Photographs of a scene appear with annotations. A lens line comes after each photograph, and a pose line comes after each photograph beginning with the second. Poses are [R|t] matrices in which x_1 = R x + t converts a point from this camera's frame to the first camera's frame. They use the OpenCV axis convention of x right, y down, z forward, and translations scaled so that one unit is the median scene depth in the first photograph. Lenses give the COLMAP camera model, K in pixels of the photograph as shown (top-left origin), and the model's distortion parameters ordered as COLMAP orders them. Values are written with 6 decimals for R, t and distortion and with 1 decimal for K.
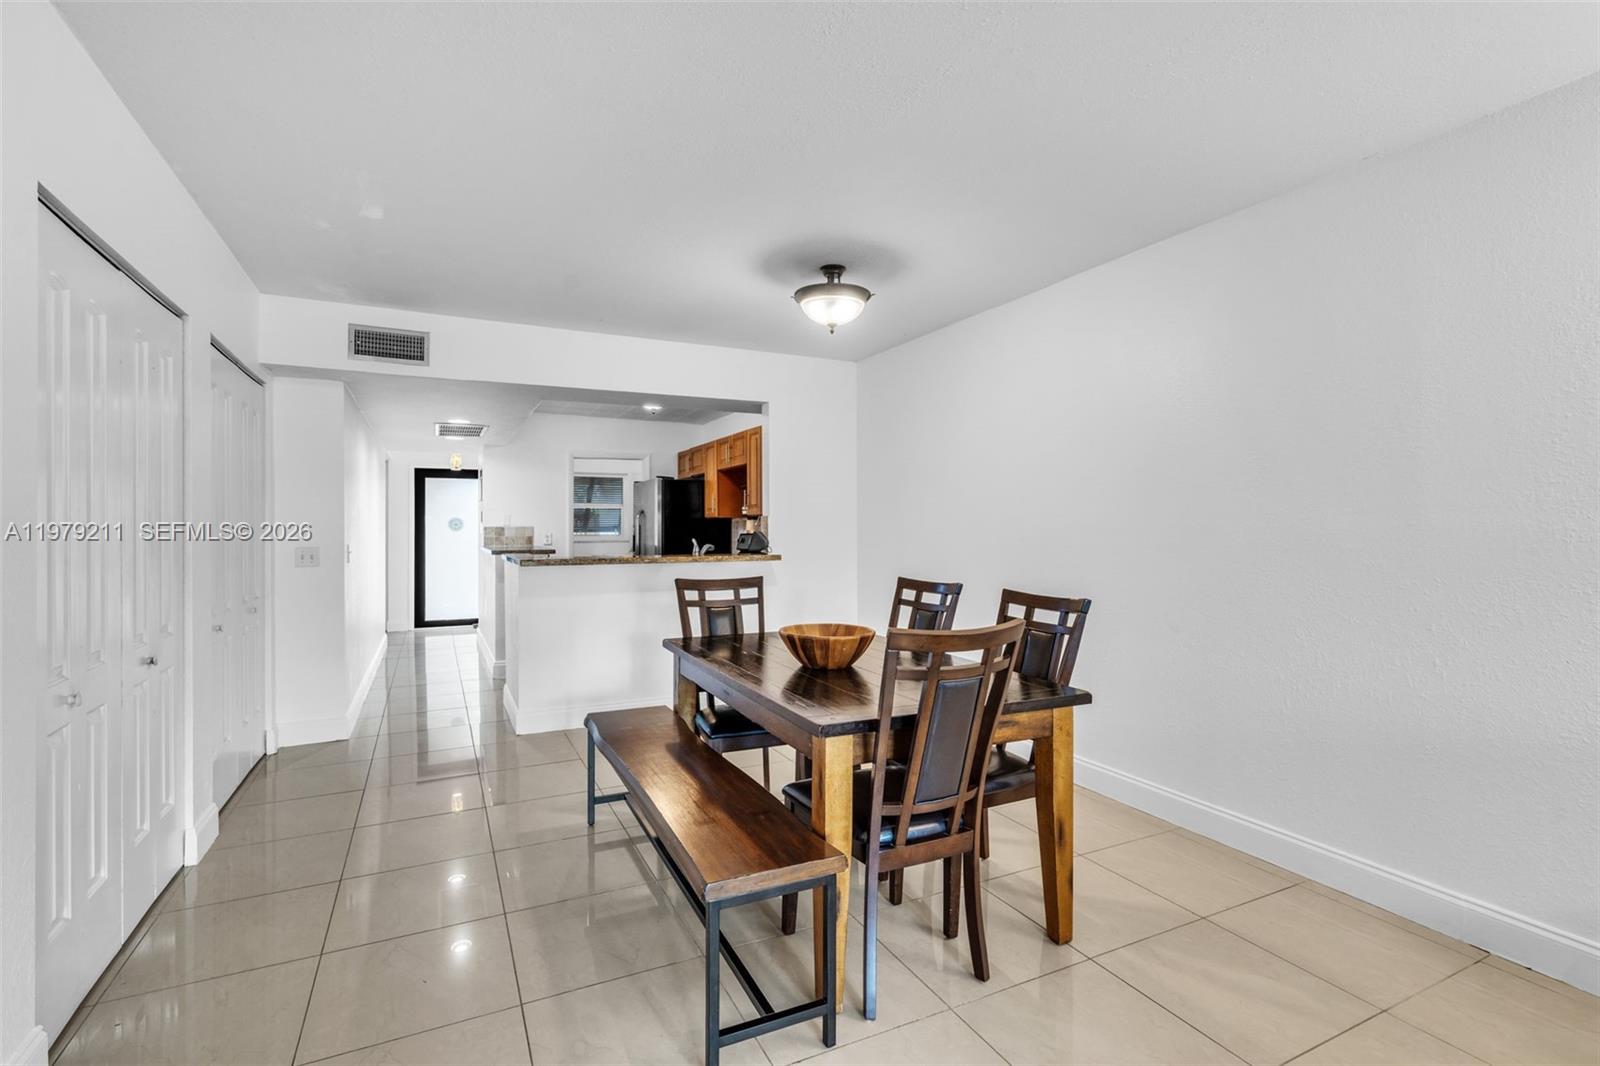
lens RADIAL K [[764.7, 0, 804.4], [0, 764.7, 529.6], [0, 0, 1]] dist [-0.006202, 0.000557]
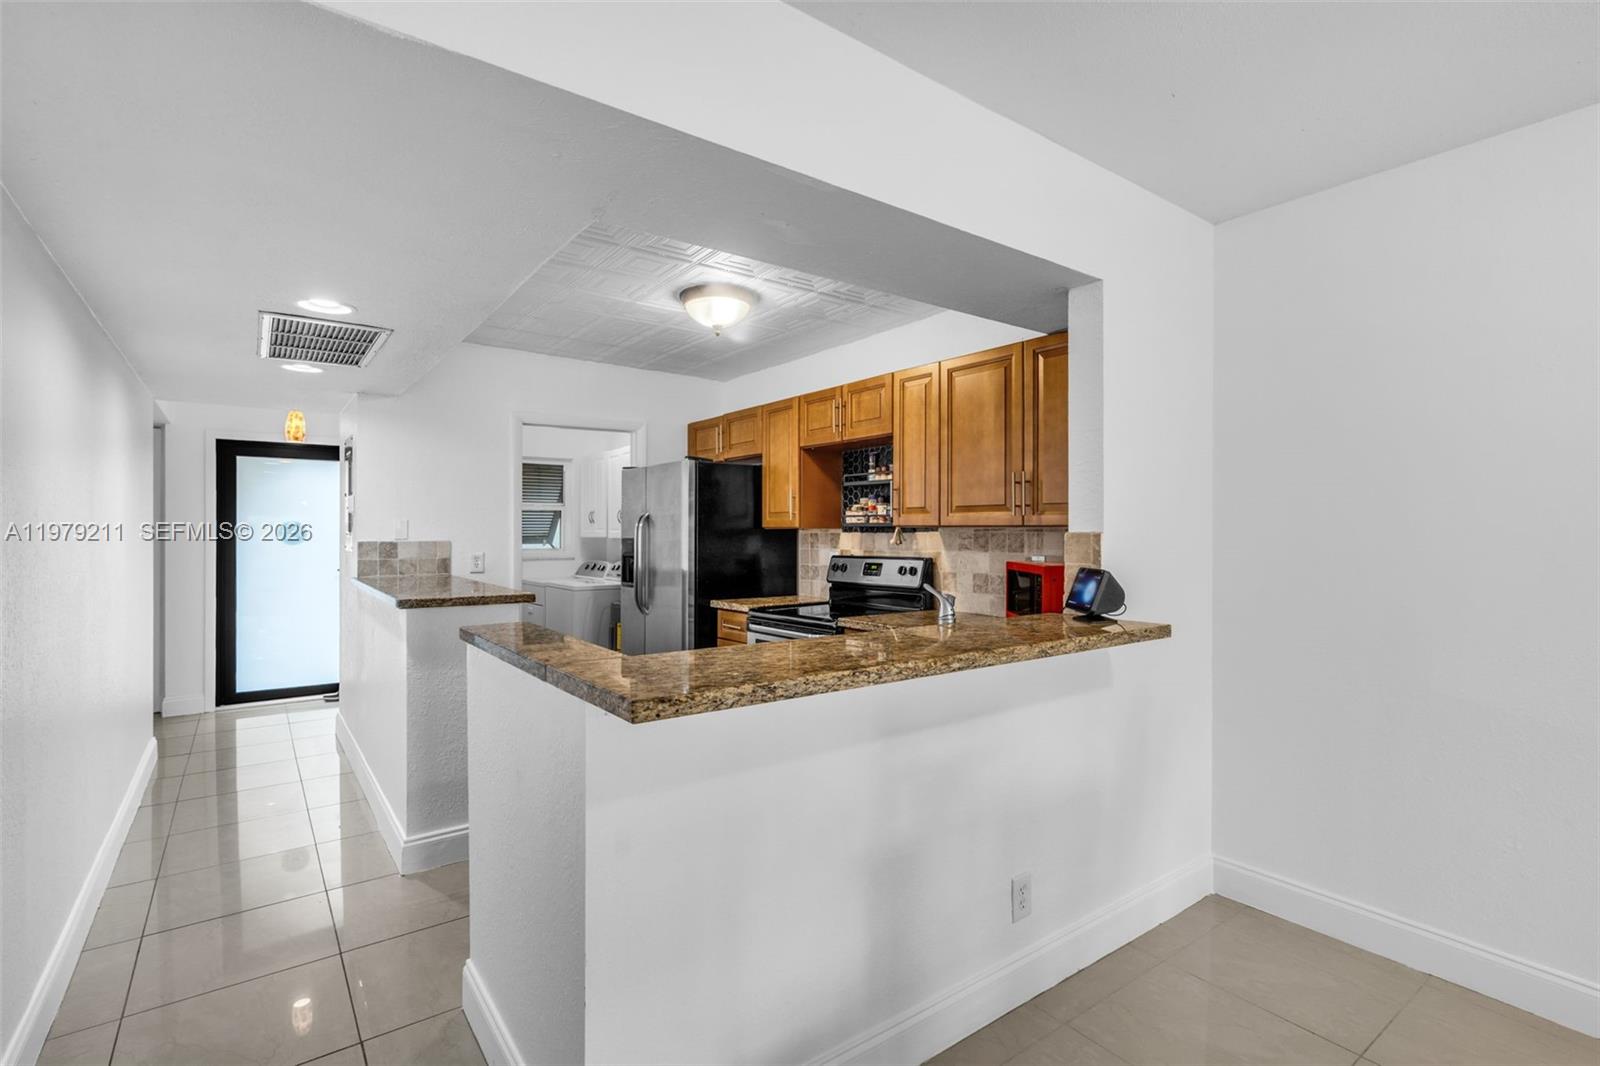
lens RADIAL K [[718.7, 0, 832.7], [0, 718.7, 528.9], [0, 0, 1]] dist [-0.021357, 0.000505]
pose [[0.972048, 0.003279, 0.234760, -0.212399], [-0.002793, 0.999993, -0.002405, -0.012910], [-0.234766, 0.001682, 0.972050, 0.432192]]
